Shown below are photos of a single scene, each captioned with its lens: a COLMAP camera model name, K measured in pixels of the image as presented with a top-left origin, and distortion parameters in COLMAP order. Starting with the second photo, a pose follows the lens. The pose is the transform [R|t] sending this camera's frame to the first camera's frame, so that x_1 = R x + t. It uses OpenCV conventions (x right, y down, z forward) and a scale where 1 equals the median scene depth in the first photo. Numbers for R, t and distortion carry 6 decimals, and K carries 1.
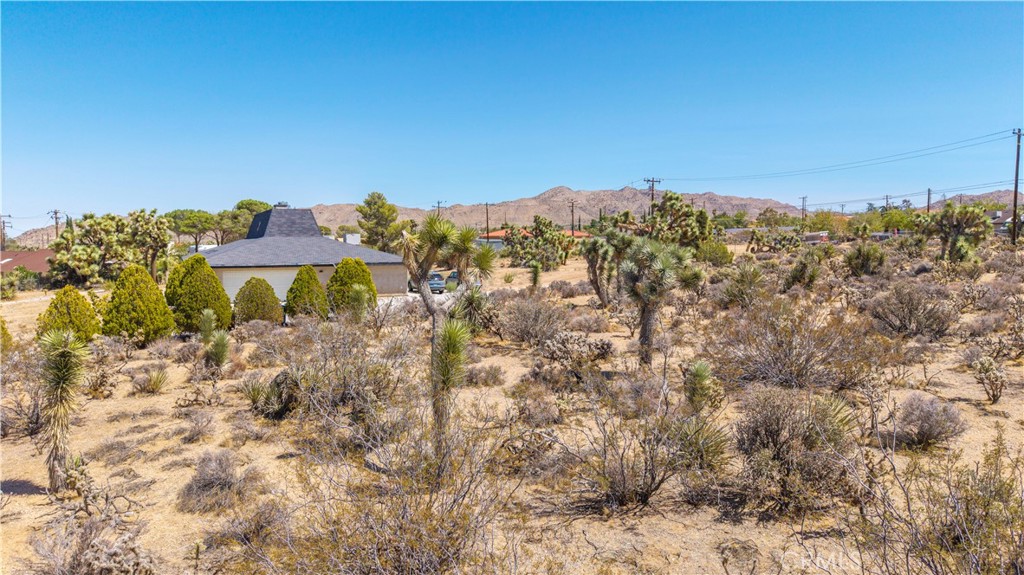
lens RADIAL K [[679.3, 0, 515.1], [0, 679.3, 290.2], [0, 0, 1]] dist [0.016792, -0.015656]
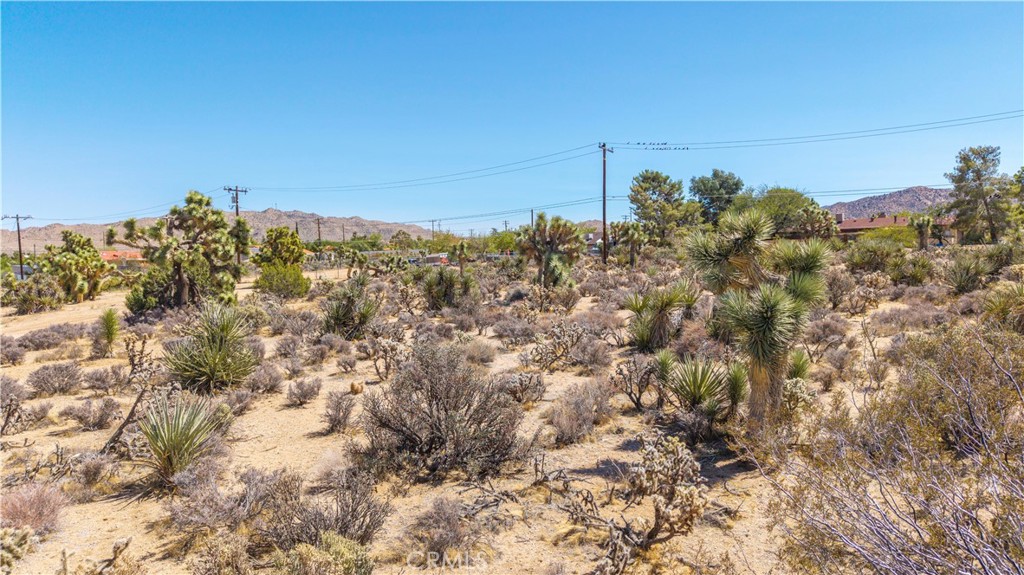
lens RADIAL K [[679.3, 0, 515.5], [0, 679.3, 295.1], [0, 0, 1]] dist [0.016792, -0.015656]
pose [[0.875671, -0.034074, 0.481705, 0.185364], [0.047192, 0.998771, -0.015139, -0.017274], [-0.480597, 0.035990, 0.876203, 0.262649]]
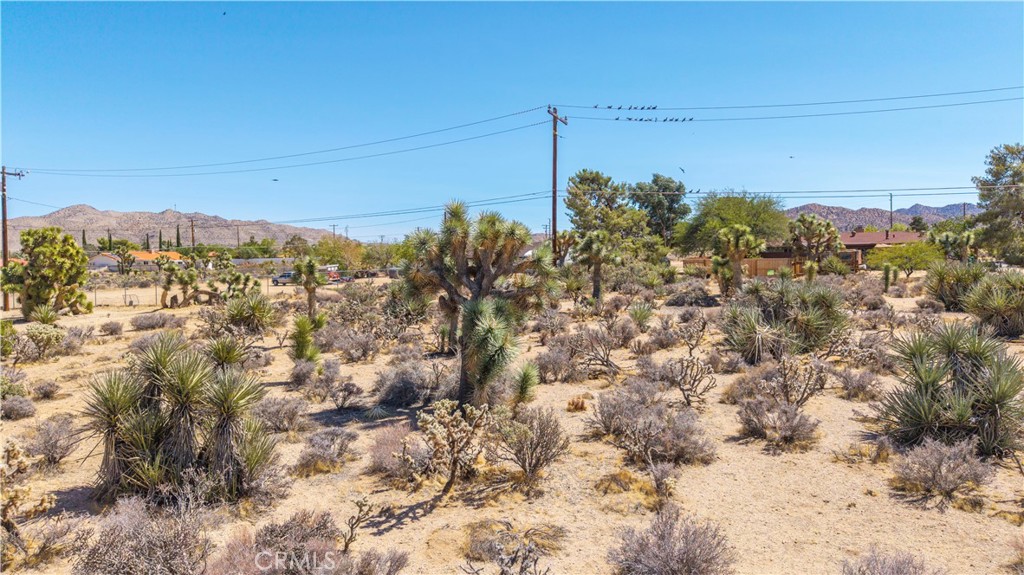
lens RADIAL K [[679.3, 0, 513.9], [0, 679.3, 286.6], [0, 0, 1]] dist [0.016792, -0.015656]
pose [[0.809389, -0.013360, 0.587121, 0.389741], [0.041210, 0.998569, -0.034087, -0.062779], [-0.585825, 0.051785, 0.808781, 0.600320]]
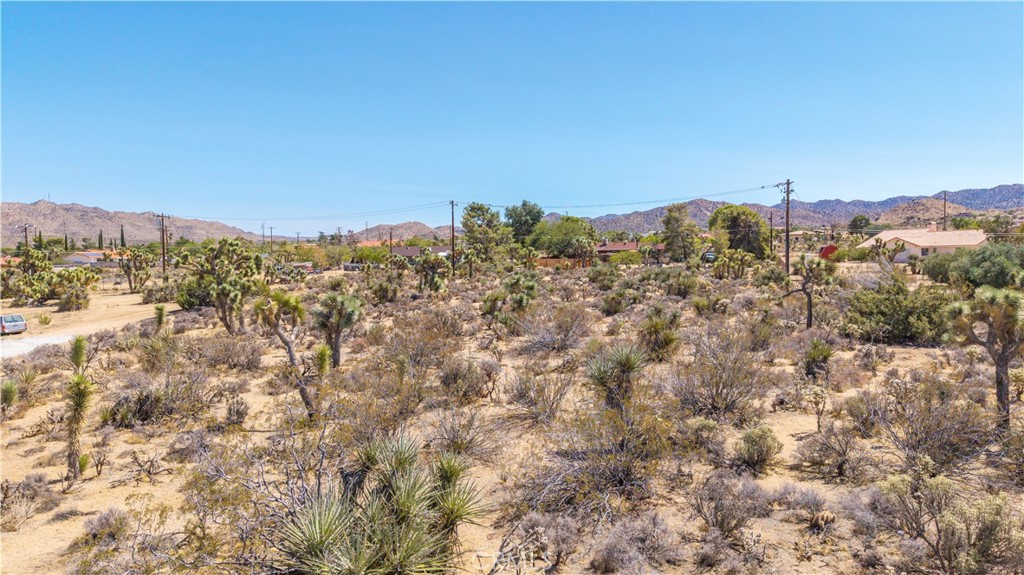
lens RADIAL K [[679.3, 0, 512.4], [0, 679.3, 289.0], [0, 0, 1]] dist [0.016792, -0.015656]
pose [[0.722033, -0.031739, 0.691130, -0.246480], [0.056051, 0.998347, -0.012709, -0.014430], [-0.689585, 0.047915, 0.722618, -0.201226]]
